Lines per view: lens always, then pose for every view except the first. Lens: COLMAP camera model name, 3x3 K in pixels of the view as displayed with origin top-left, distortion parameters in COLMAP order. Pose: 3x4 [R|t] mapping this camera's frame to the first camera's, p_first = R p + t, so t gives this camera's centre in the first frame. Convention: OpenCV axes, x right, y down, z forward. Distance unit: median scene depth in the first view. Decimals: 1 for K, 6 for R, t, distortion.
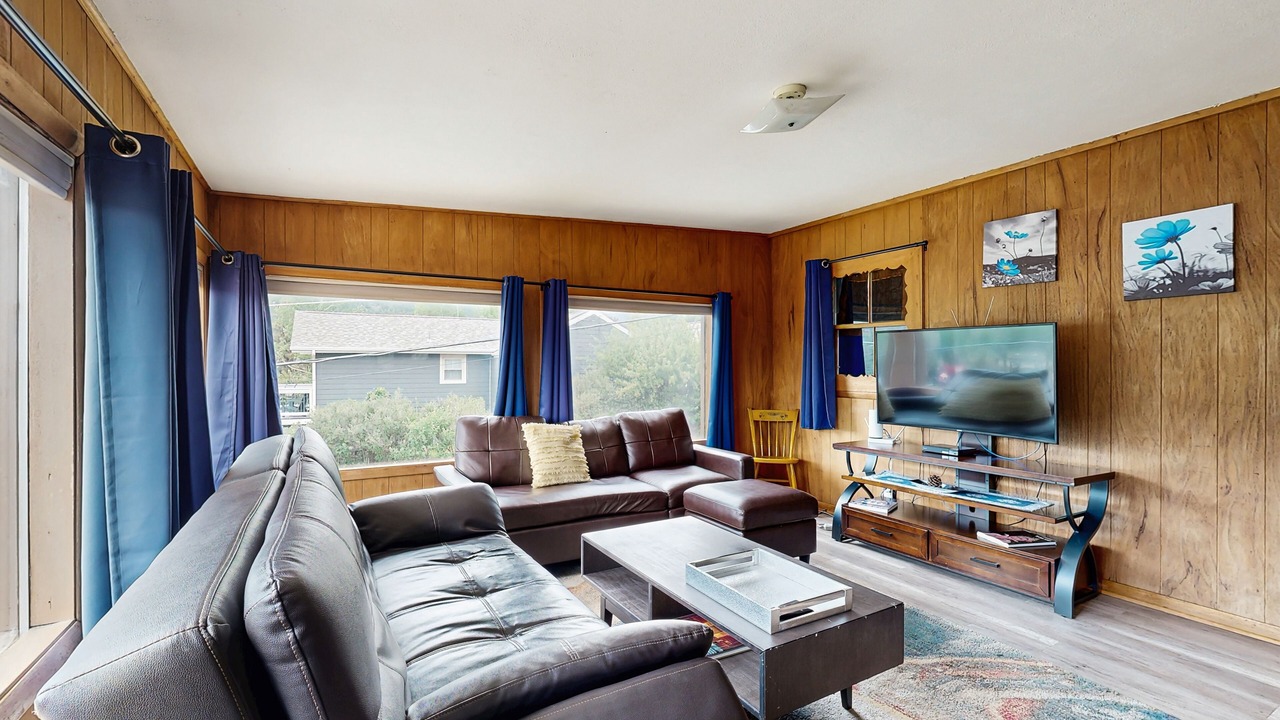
lens RADIAL K [[550.6, 0, 640.0], [0, 550.6, 360.0], [0, 0, 1]] dist [-0.000500, -0.000129]
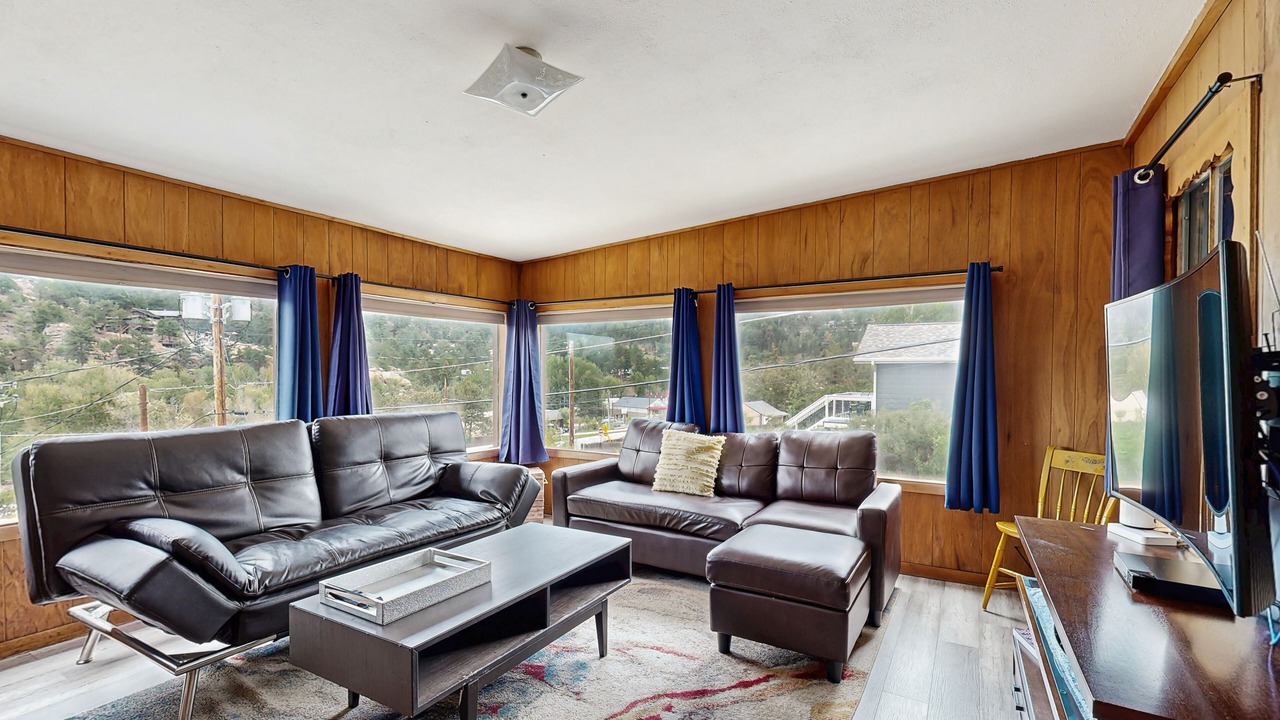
lens RADIAL K [[569.7, 0, 636.7], [0, 569.7, 382.1], [0, 0, 1]] dist [-0.000144, -0.000159]
pose [[0.505320, 0.014057, -0.862818, 0.623501], [0.004311, 0.999814, 0.018814, 0.004044], [0.862921, -0.013227, 0.505165, 0.360610]]
